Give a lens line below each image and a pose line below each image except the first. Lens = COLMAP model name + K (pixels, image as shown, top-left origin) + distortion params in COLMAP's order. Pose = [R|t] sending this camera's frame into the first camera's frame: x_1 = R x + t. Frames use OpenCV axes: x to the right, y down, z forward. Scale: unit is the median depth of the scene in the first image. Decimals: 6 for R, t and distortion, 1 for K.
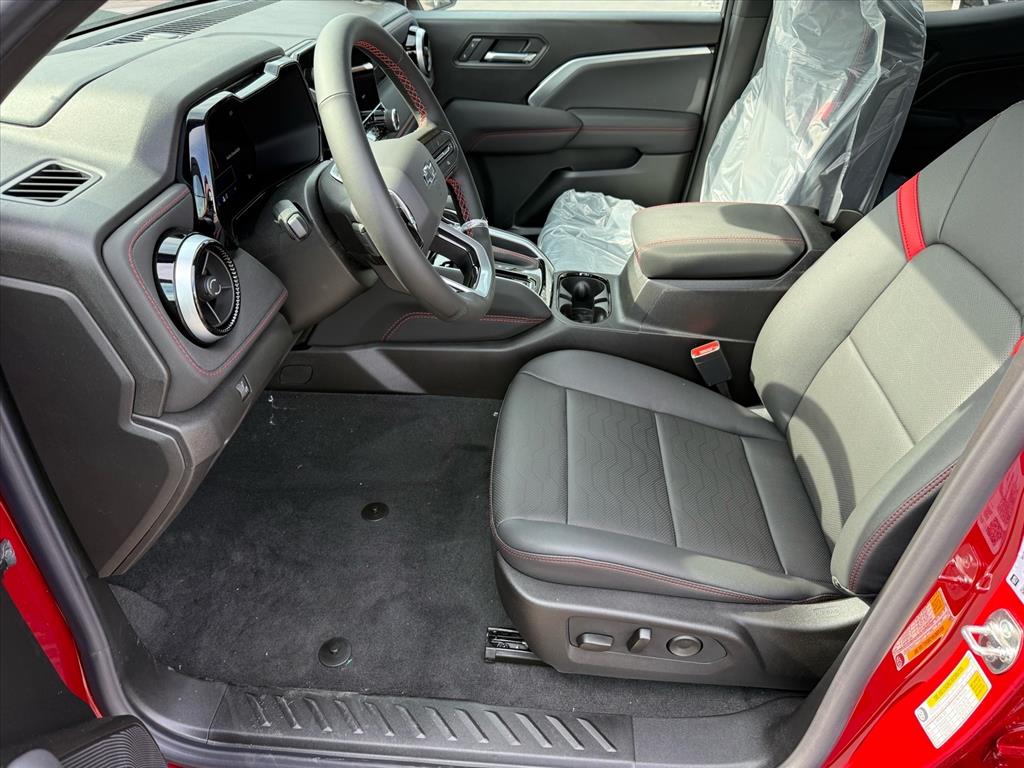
lens RADIAL K [[722.0, 0, 500.7], [0, 722.0, 392.4], [0, 0, 1]] dist [0.062442, -0.002036]
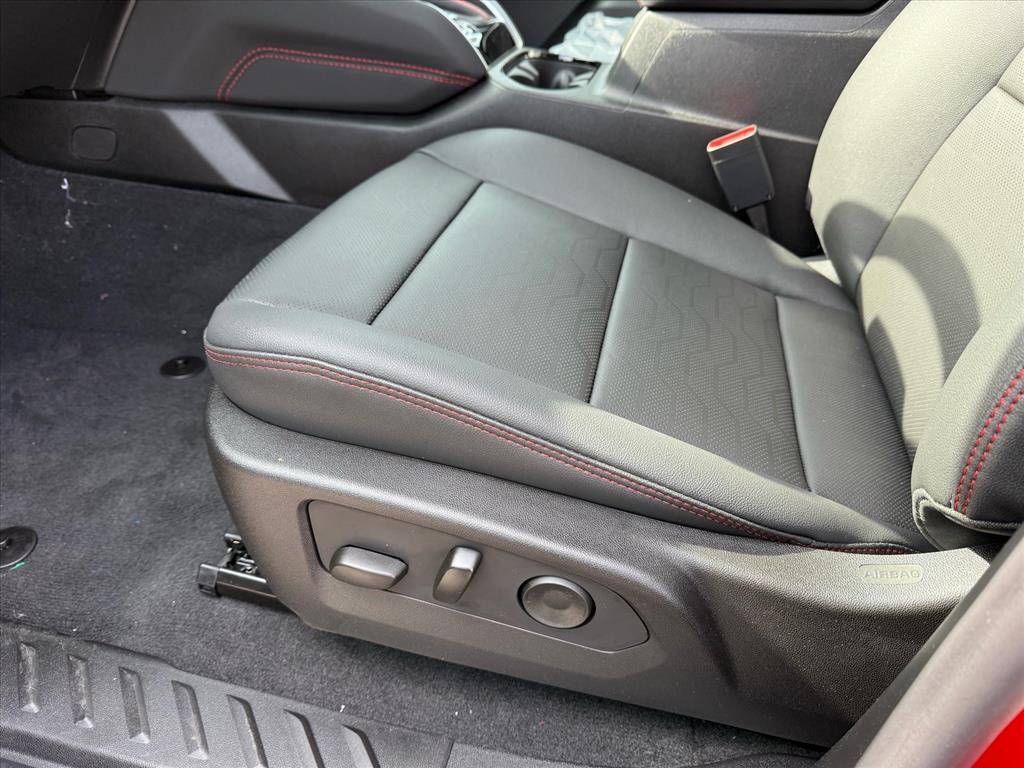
lens RADIAL K [[740.1, 0, 512.0], [0, 740.1, 384.0], [0, 0, 1]] dist [-0.015298, -0.003968]
pose [[0.987162, 0.114989, -0.110850, 0.199311], [-0.119397, 0.992265, -0.033963, 0.177133], [0.106087, 0.046762, 0.993257, 0.408741]]
